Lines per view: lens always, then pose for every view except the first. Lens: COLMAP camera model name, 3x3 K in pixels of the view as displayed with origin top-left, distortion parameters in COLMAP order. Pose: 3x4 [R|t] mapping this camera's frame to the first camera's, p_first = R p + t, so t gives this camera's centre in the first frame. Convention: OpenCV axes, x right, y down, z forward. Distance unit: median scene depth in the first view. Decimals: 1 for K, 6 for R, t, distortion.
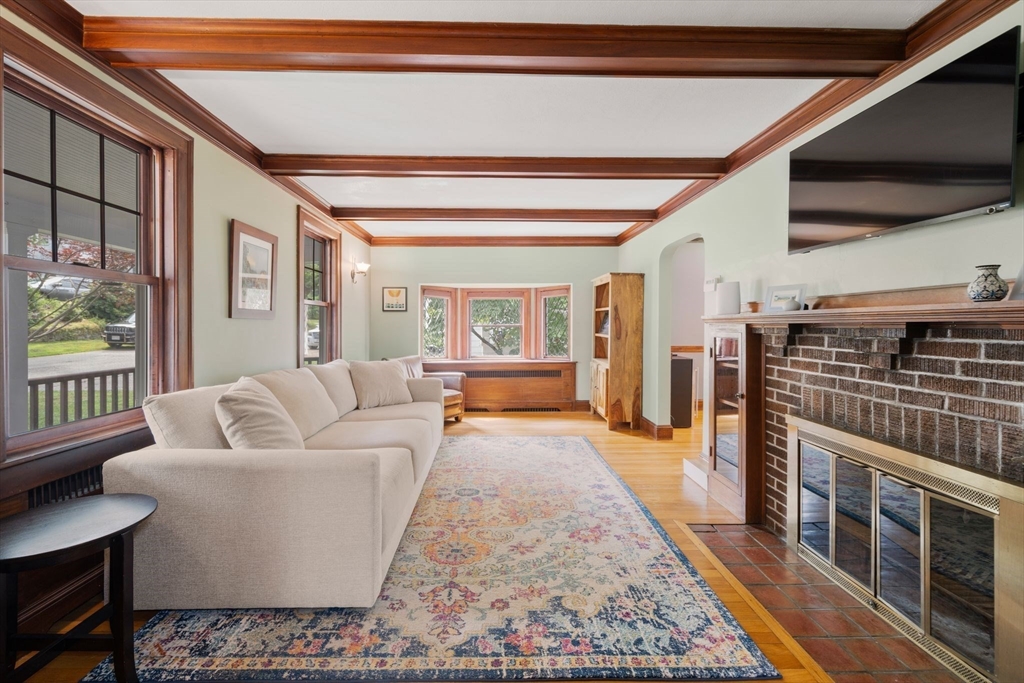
lens RADIAL K [[405.8, 0, 505.5], [0, 405.8, 324.0], [0, 0, 1]] dist [-0.000481, 0.000156]
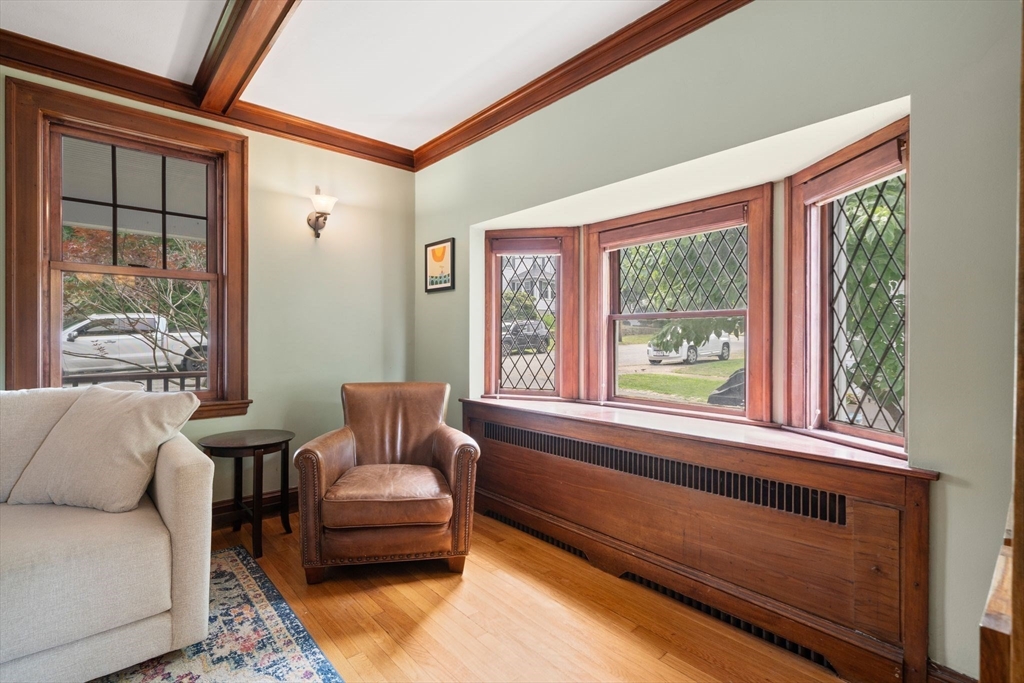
lens RADIAL K [[482.1, 0, 505.1], [0, 482.1, 337.8], [0, 0, 1]] dist [0.000260, 0.000406]
pose [[0.634783, 0.000579, -0.772690, 0.594796], [0.002131, 0.999995, 0.002500, 0.063675], [0.772688, -0.003234, 0.634778, 1.802077]]
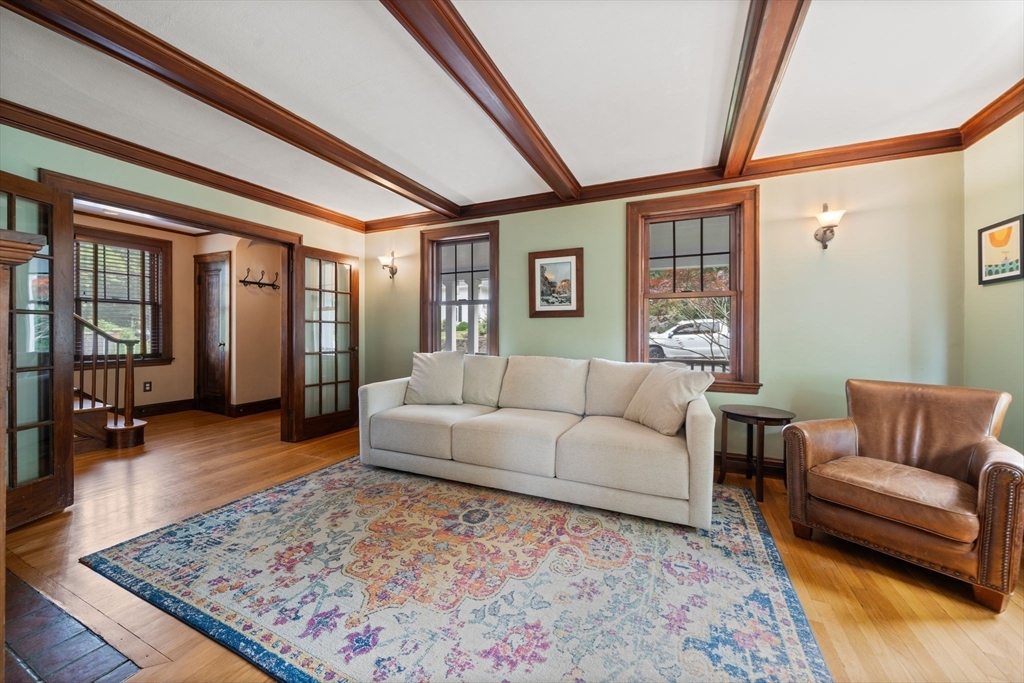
lens RADIAL K [[380.3, 0, 500.0], [0, 380.3, 329.8], [0, 0, 1]] dist [-0.001476, -0.000274]
pose [[-0.457324, -0.014067, -0.889189, 0.778055], [-0.001428, 0.999885, -0.015084, 0.063074], [0.889299, -0.005628, -0.457291, 1.889957]]
